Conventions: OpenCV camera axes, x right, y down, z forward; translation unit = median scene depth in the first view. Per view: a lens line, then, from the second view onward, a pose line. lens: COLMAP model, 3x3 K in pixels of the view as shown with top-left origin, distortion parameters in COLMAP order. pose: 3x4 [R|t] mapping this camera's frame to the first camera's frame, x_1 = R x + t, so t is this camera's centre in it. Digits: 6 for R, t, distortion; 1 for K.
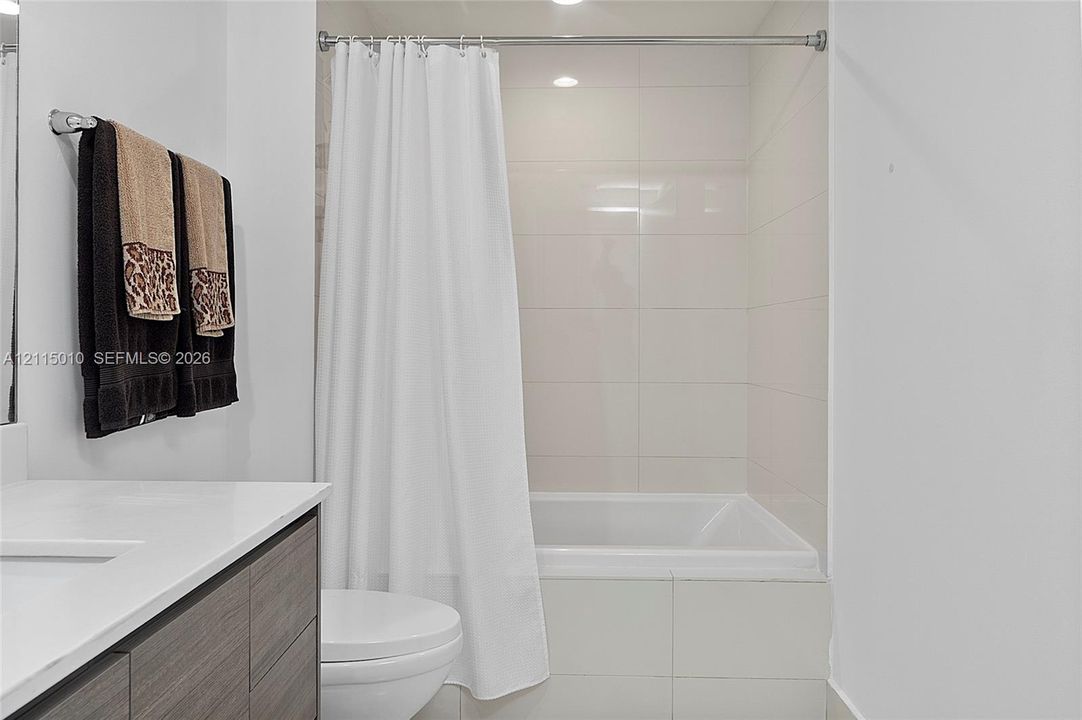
lens RADIAL K [[799.2, 0, 539.5], [0, 799.2, 344.5], [0, 0, 1]] dist [-0.000562, -0.000750]
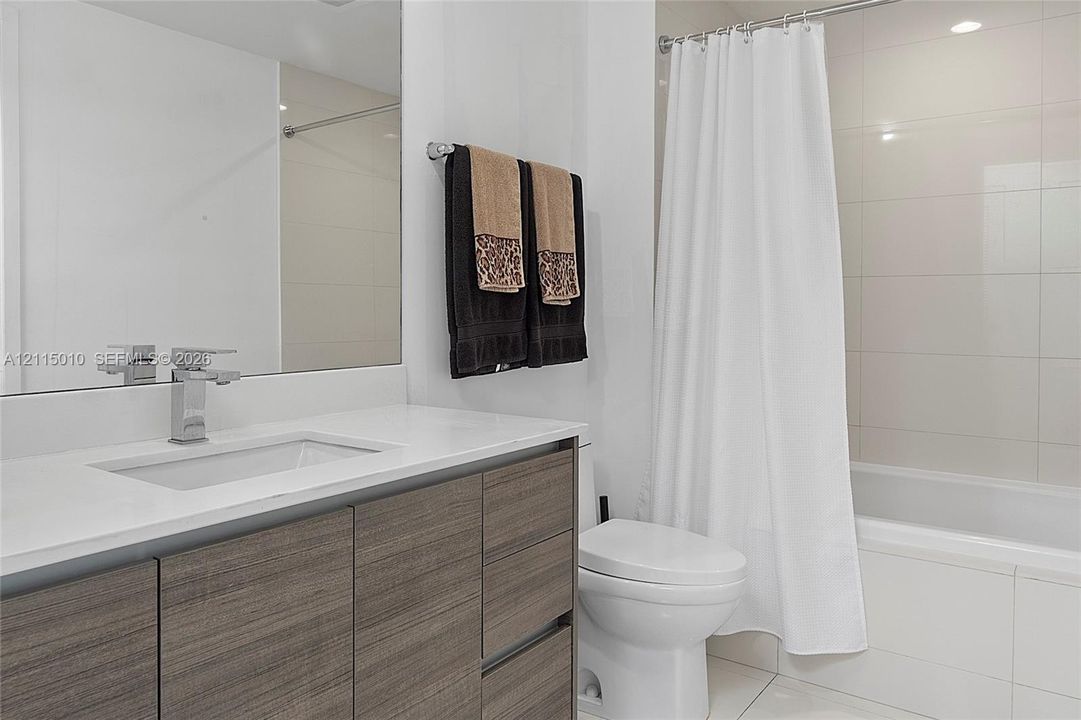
lens RADIAL K [[771.1, 0, 539.4], [0, 771.1, 329.0], [0, 0, 1]] dist [-0.002572, -0.001776]
pose [[0.830910, 0.018513, -0.556098, 0.258862], [-0.007098, 0.999718, 0.022676, 0.000822], [0.556361, -0.014895, 0.830807, -0.017431]]
